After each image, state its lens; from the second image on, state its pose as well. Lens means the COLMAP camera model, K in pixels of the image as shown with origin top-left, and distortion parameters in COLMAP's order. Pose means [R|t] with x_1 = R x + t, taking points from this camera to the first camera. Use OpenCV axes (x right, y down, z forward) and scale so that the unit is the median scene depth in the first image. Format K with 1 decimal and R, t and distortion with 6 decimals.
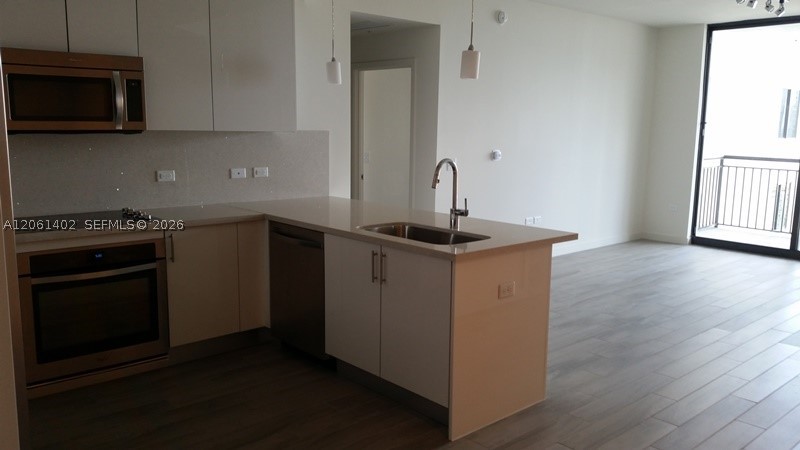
lens RADIAL K [[659.0, 0, 405.6], [0, 659.0, 223.1], [0, 0, 1]] dist [0.153866, -0.324166]
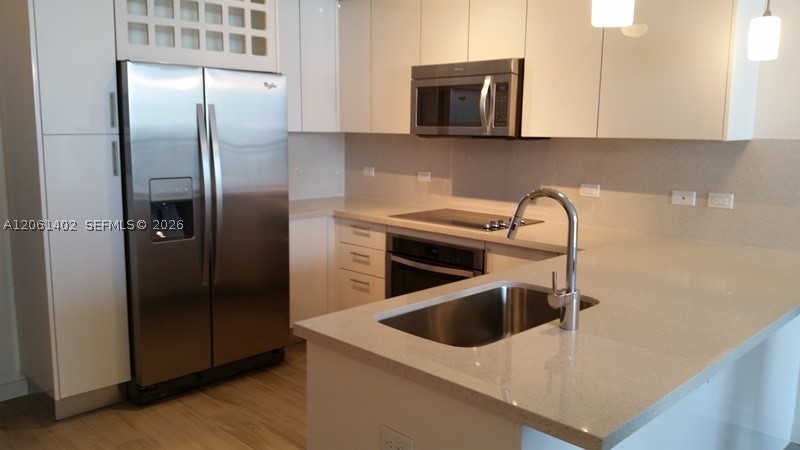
lens RADIAL K [[659.0, 0, 405.6], [0, 659.0, 223.1], [0, 0, 1]] dist [0.153866, -0.324166]
pose [[0.048669, 0.133063, -0.989912, 0.567311], [-0.159360, 0.979425, 0.123819, -0.116091], [0.986020, 0.151727, 0.068872, 0.848748]]
